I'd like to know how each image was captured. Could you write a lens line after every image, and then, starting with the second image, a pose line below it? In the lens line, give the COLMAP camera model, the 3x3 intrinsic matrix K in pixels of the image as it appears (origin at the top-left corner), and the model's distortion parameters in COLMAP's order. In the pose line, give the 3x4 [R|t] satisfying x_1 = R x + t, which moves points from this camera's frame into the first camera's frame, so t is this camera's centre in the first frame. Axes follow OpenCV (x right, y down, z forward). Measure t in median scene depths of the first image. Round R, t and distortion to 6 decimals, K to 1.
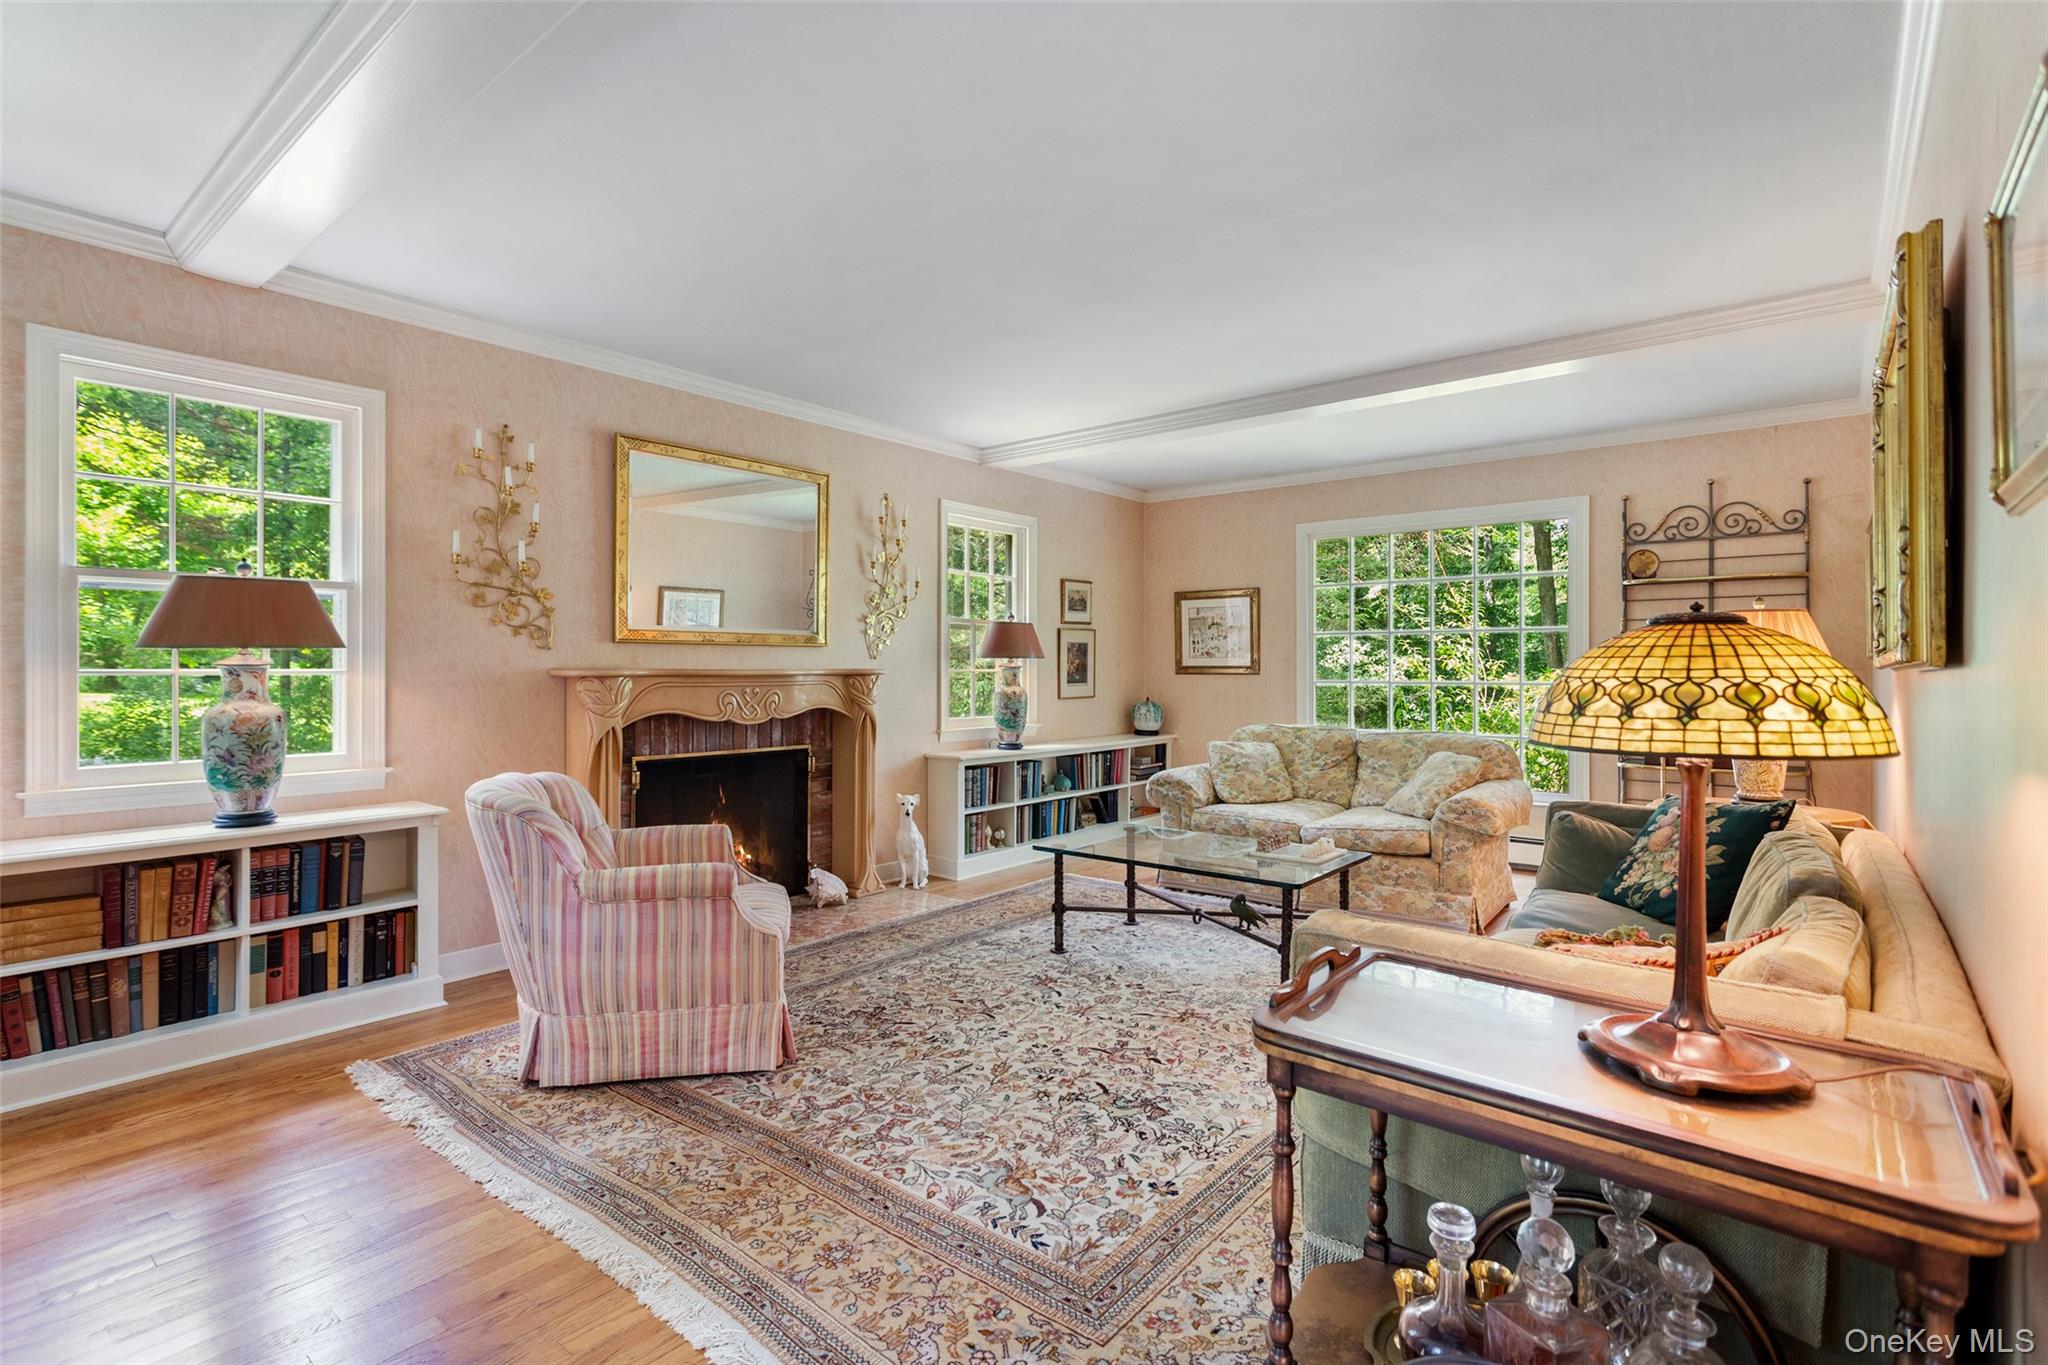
lens RADIAL K [[971.3, 0, 1018.8], [0, 971.3, 671.4], [0, 0, 1]] dist [-0.002867, 0.002216]
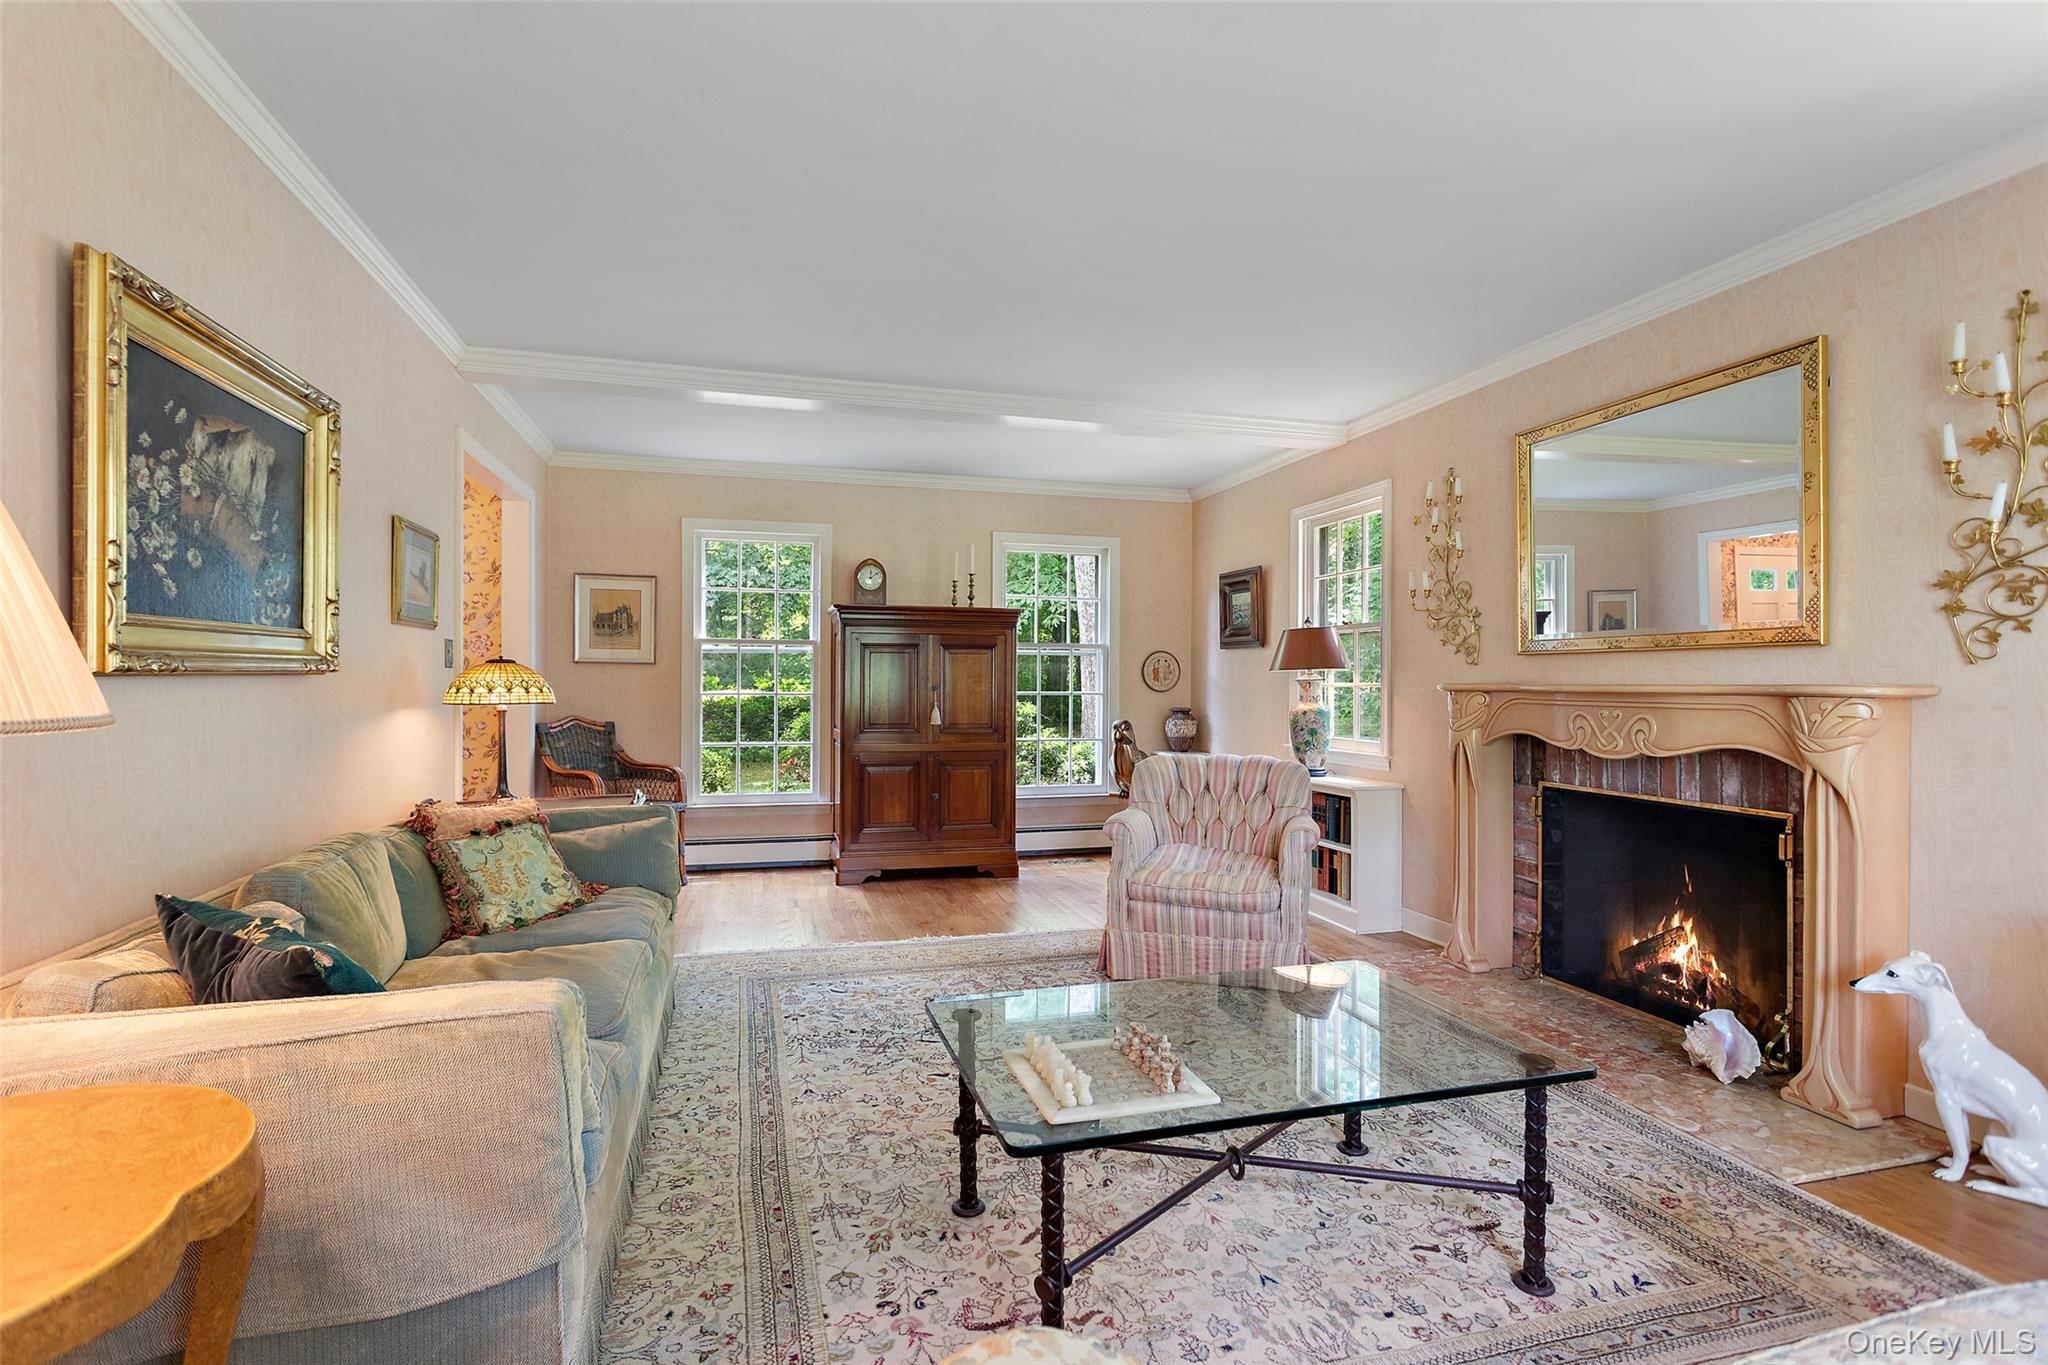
lens RADIAL K [[971.3, 0, 1020.4], [0, 971.3, 685.3], [0, 0, 1]] dist [-0.002867, 0.002216]
pose [[-0.569135, 0.000609, -0.822244, 0.876252], [-0.006306, 0.999967, 0.005105, -0.003675], [0.822220, 0.008091, -0.569113, 1.565050]]
